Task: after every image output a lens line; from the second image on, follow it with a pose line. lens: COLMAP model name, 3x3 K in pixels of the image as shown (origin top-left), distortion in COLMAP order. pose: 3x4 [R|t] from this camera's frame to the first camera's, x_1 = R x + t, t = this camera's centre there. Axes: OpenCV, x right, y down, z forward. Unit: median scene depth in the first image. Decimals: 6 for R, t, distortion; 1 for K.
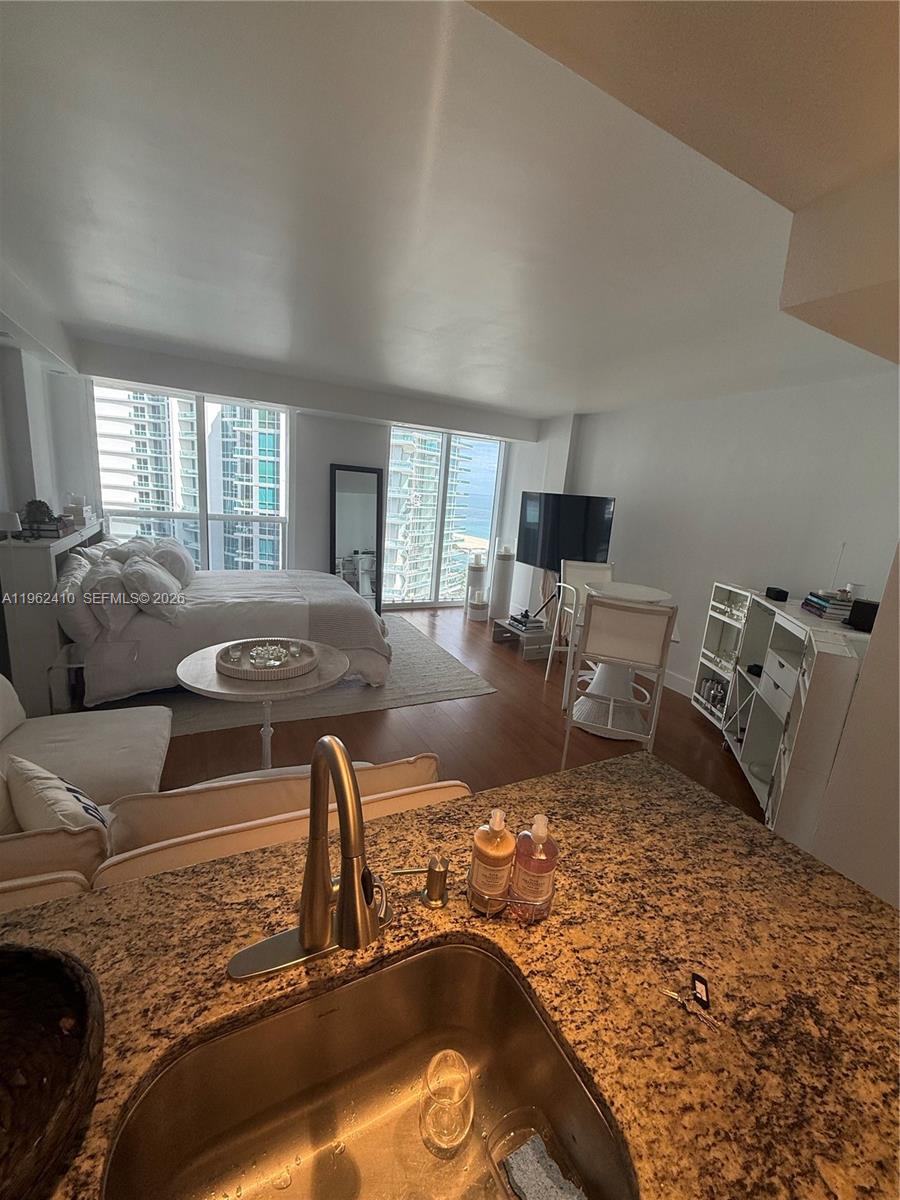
lens RADIAL K [[476.2, 0, 450.8], [0, 476.2, 597.1], [0, 0, 1]] dist [-0.000445, 0.000025]
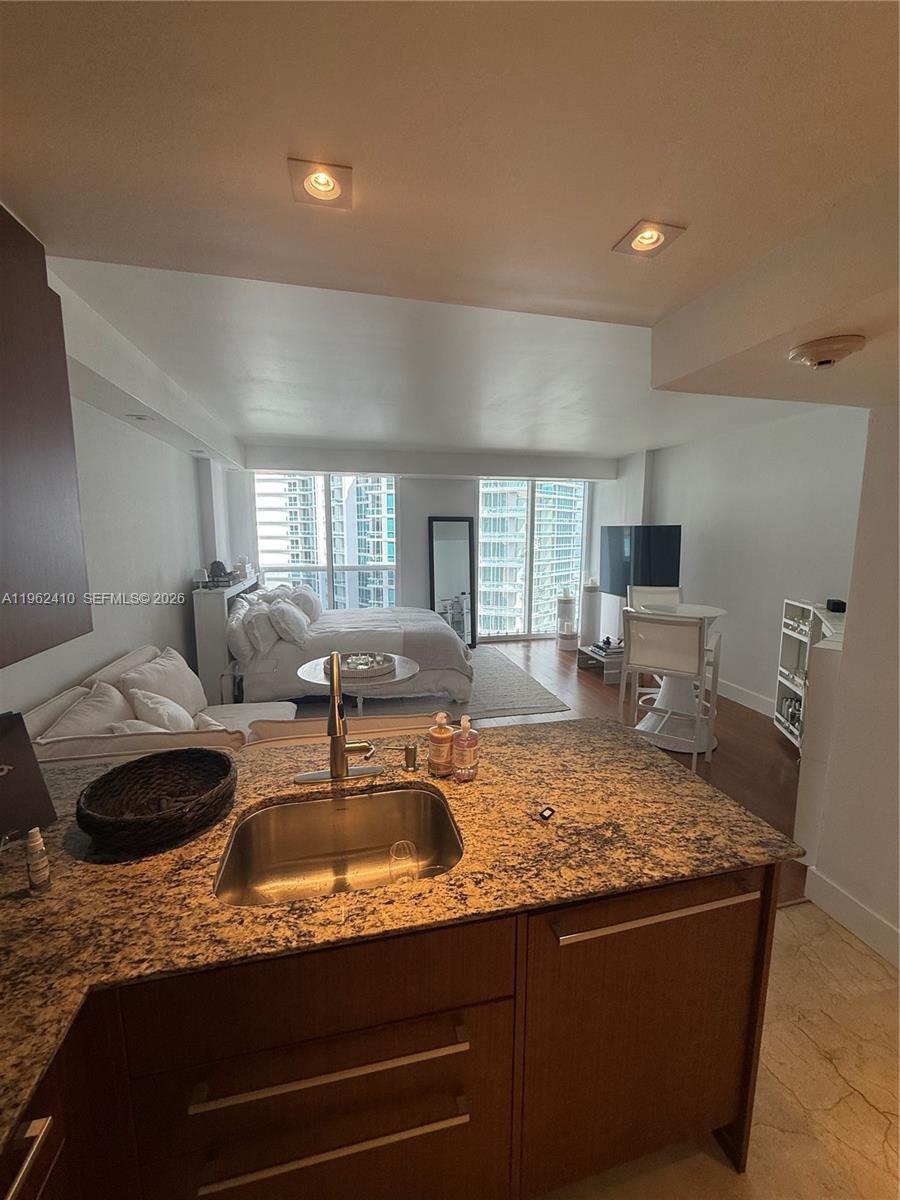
lens RADIAL K [[476.2, 0, 450.8], [0, 476.2, 597.1], [0, 0, 1]] dist [-0.000445, 0.000025]
pose [[0.966795, -0.045316, -0.251502, 0.095727], [0.021876, 0.995215, -0.095226, 0.033365], [0.254614, 0.086563, 0.963161, -0.110385]]
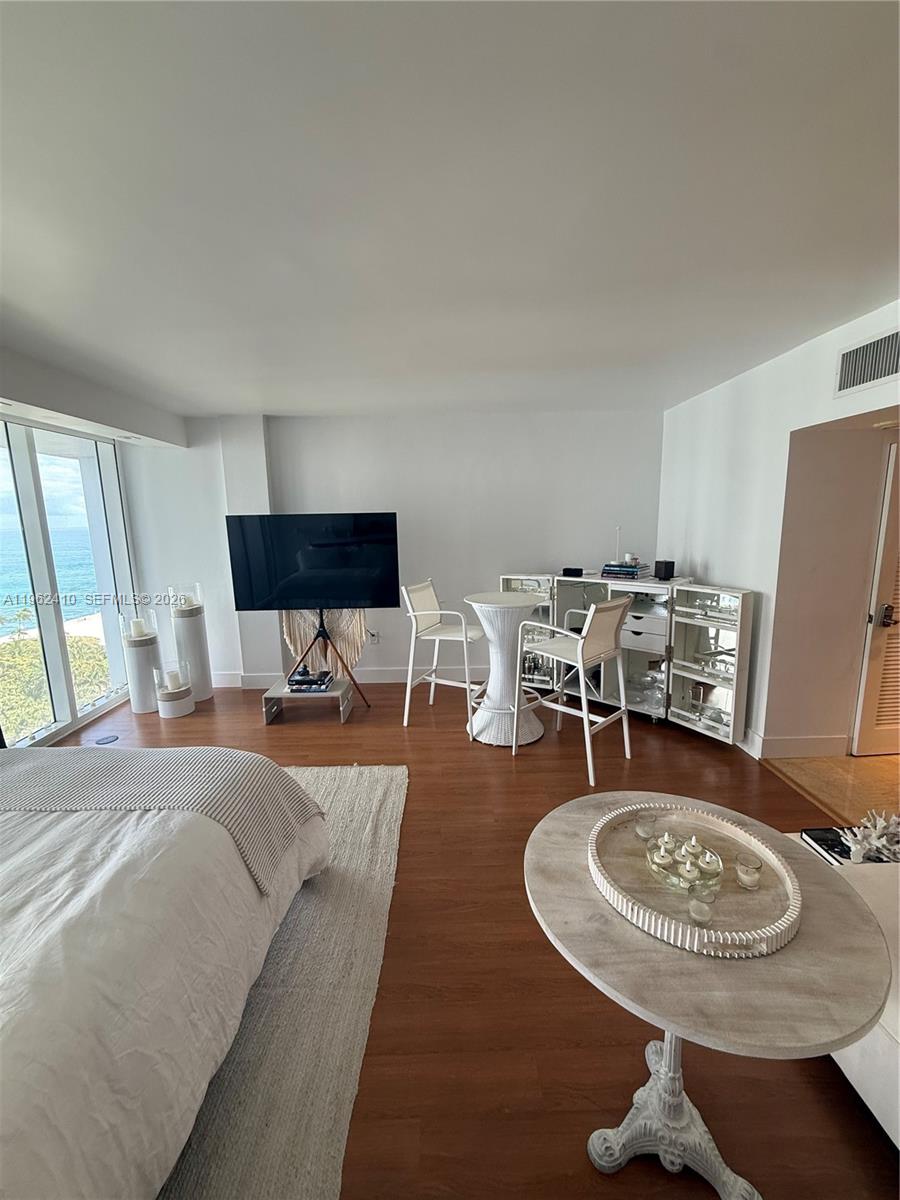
lens RADIAL K [[476.2, 0, 450.8], [0, 476.2, 597.1], [0, 0, 1]] dist [-0.000445, 0.000025]
pose [[0.438323, -0.238023, 0.866728, -0.393553], [0.251869, 0.958191, 0.135765, -0.128288], [-0.862806, 0.158793, 0.479948, 0.418708]]
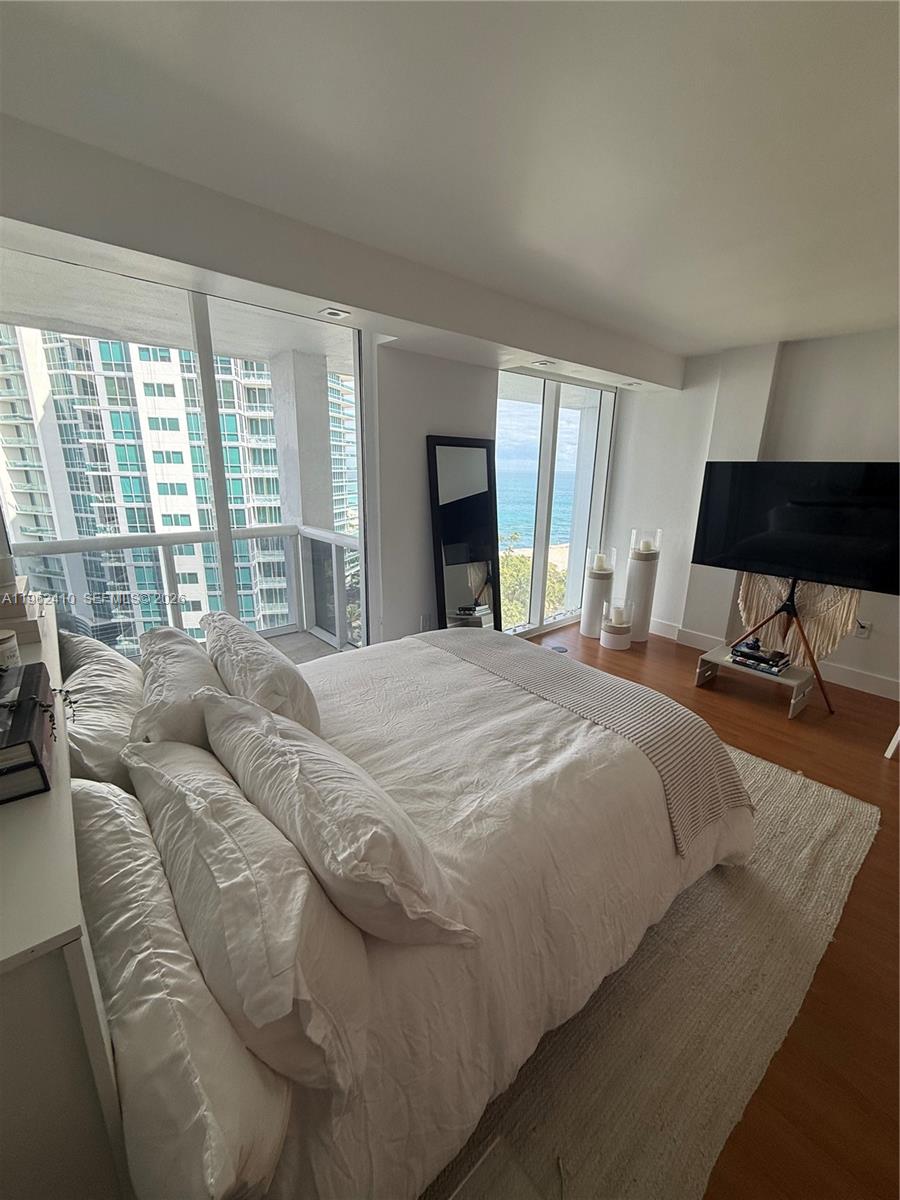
lens RADIAL K [[476.2, 0, 450.8], [0, 476.2, 597.1], [0, 0, 1]] dist [-0.000445, 0.000025]
pose [[0.970016, -0.124340, 0.208825, -0.409953], [0.112248, 0.991293, 0.068840, -0.130614], [-0.215566, -0.043336, 0.975527, 0.449825]]
